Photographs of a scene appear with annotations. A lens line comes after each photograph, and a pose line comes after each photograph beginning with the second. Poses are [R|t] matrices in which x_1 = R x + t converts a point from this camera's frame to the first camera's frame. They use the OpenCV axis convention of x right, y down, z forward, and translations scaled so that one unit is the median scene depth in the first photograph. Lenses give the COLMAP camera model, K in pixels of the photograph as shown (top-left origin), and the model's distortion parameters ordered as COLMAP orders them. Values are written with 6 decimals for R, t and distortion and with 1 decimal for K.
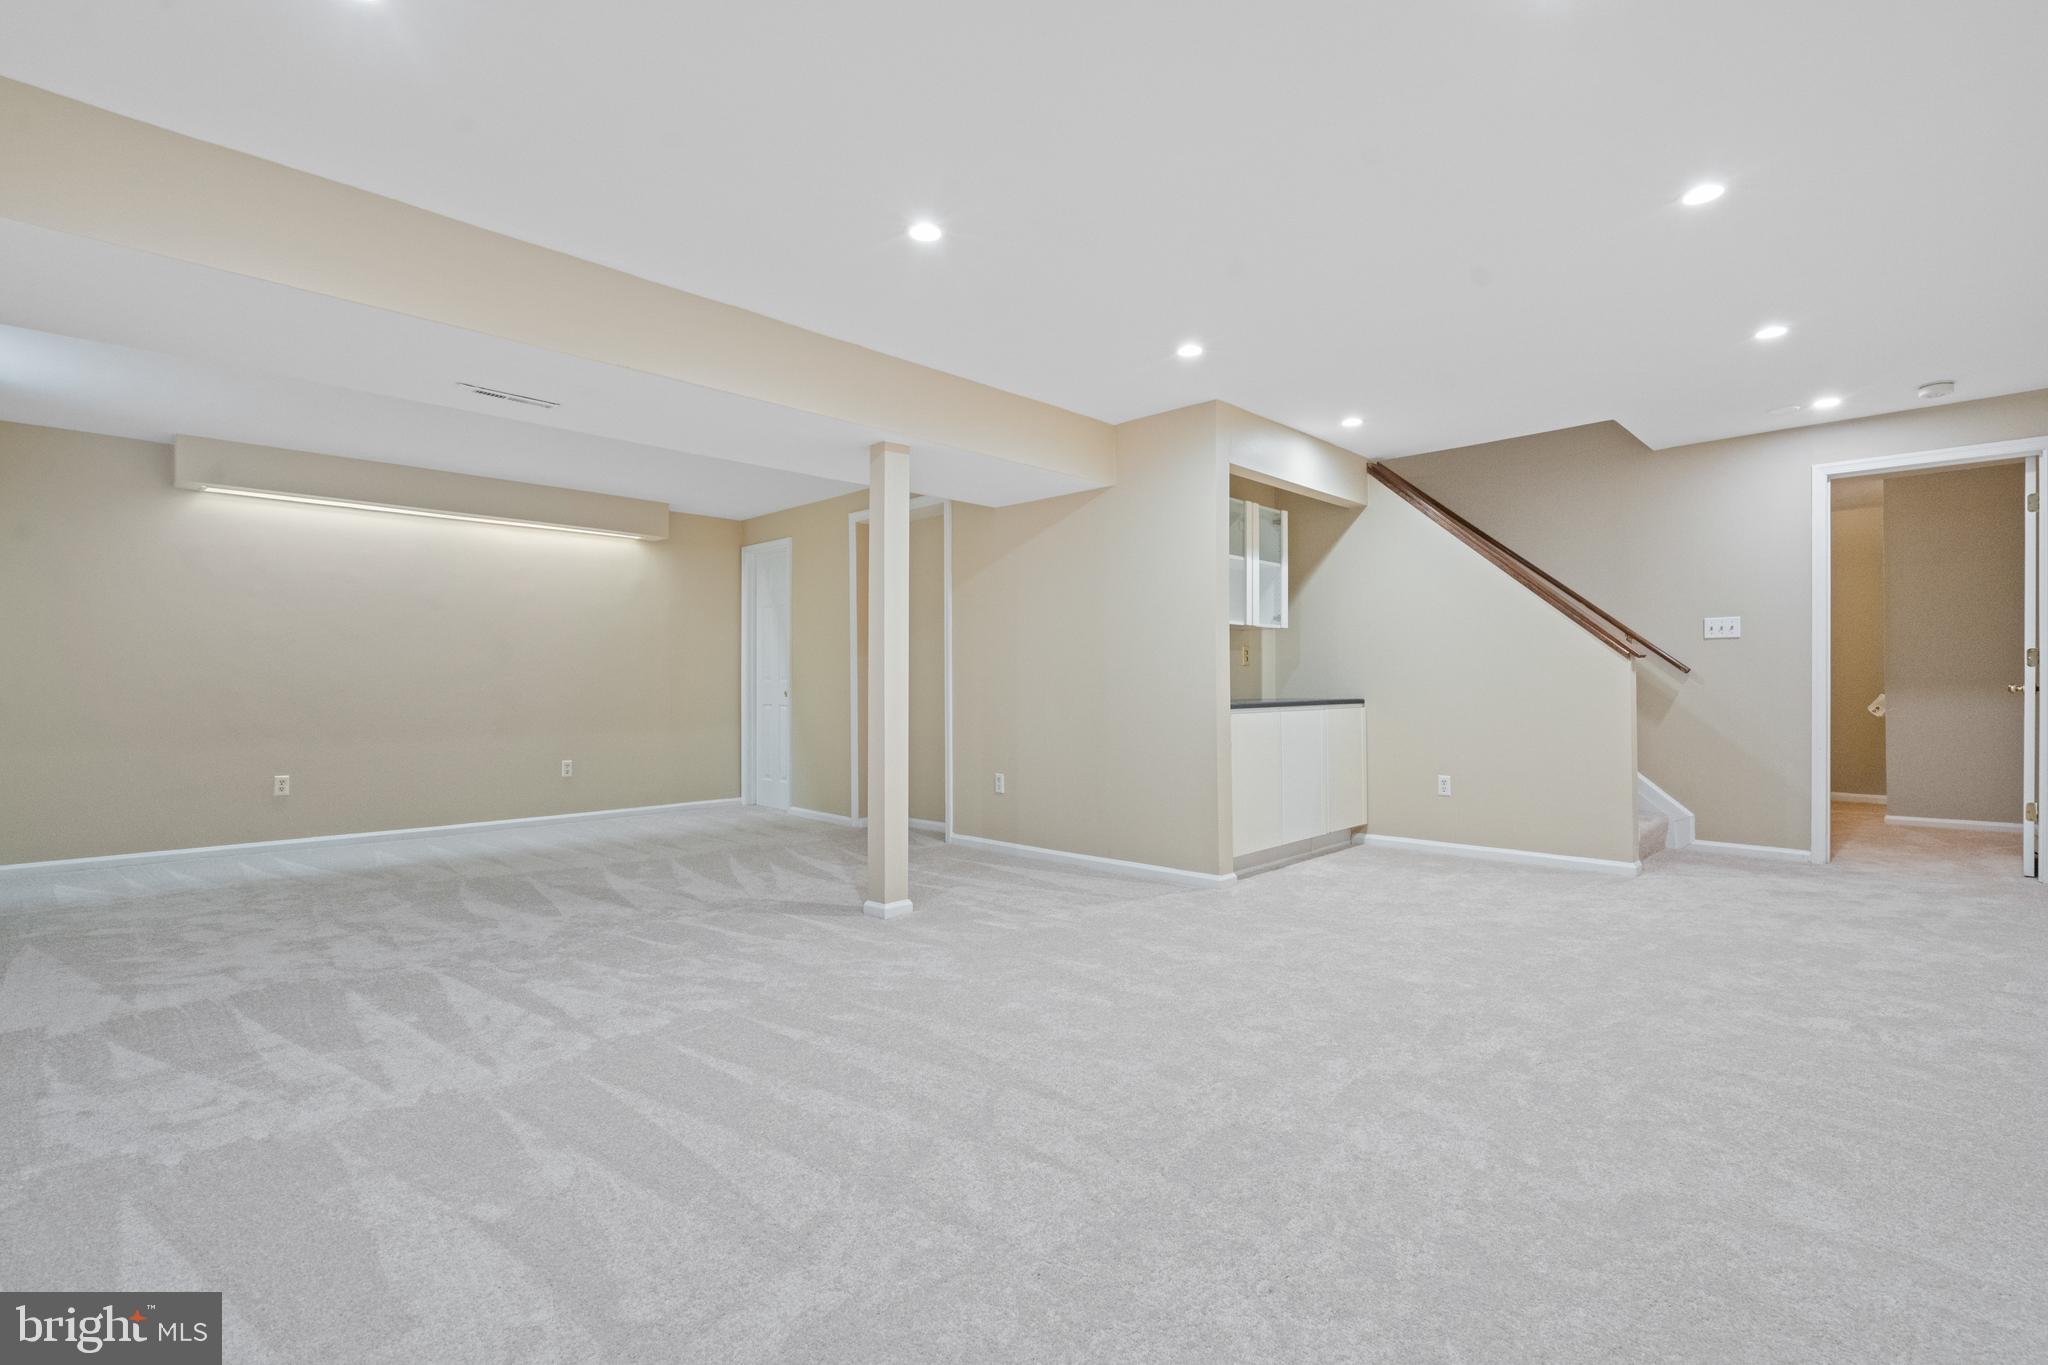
lens RADIAL K [[921.5, 0, 1024.7], [0, 921.5, 678.5], [0, 0, 1]] dist [-0.000650, -0.000840]
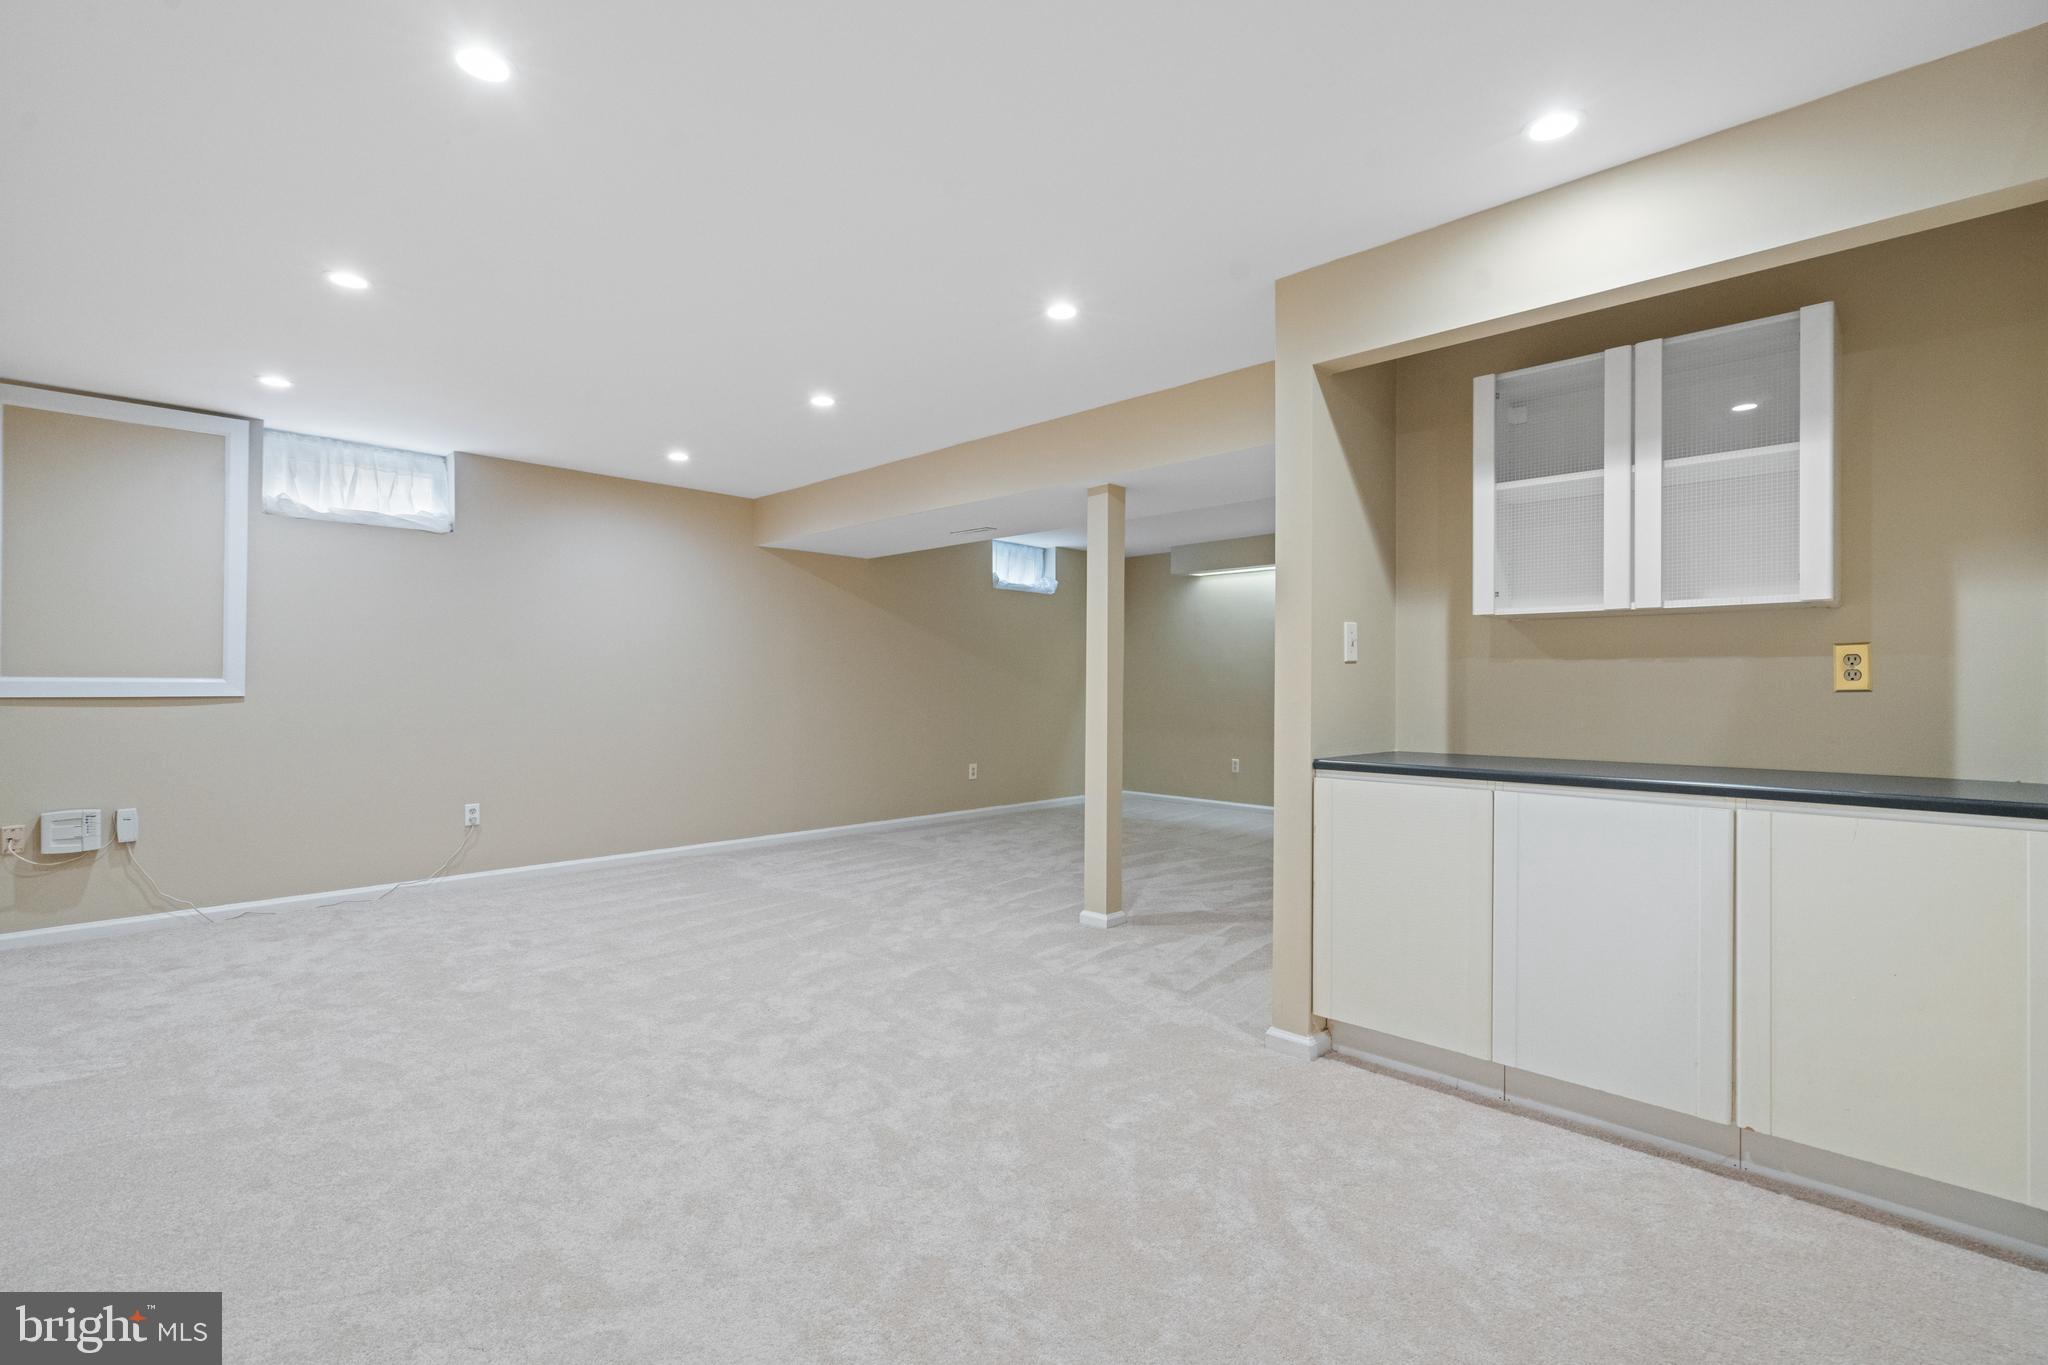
lens RADIAL K [[921.5, 0, 1024.7], [0, 921.5, 688.8], [0, 0, 1]] dist [-0.000650, -0.000840]
pose [[-0.004529, 0.000235, -0.999990, 0.779983], [0.001571, 0.999999, 0.000228, -0.019925], [0.999989, -0.001570, -0.004530, 0.757556]]
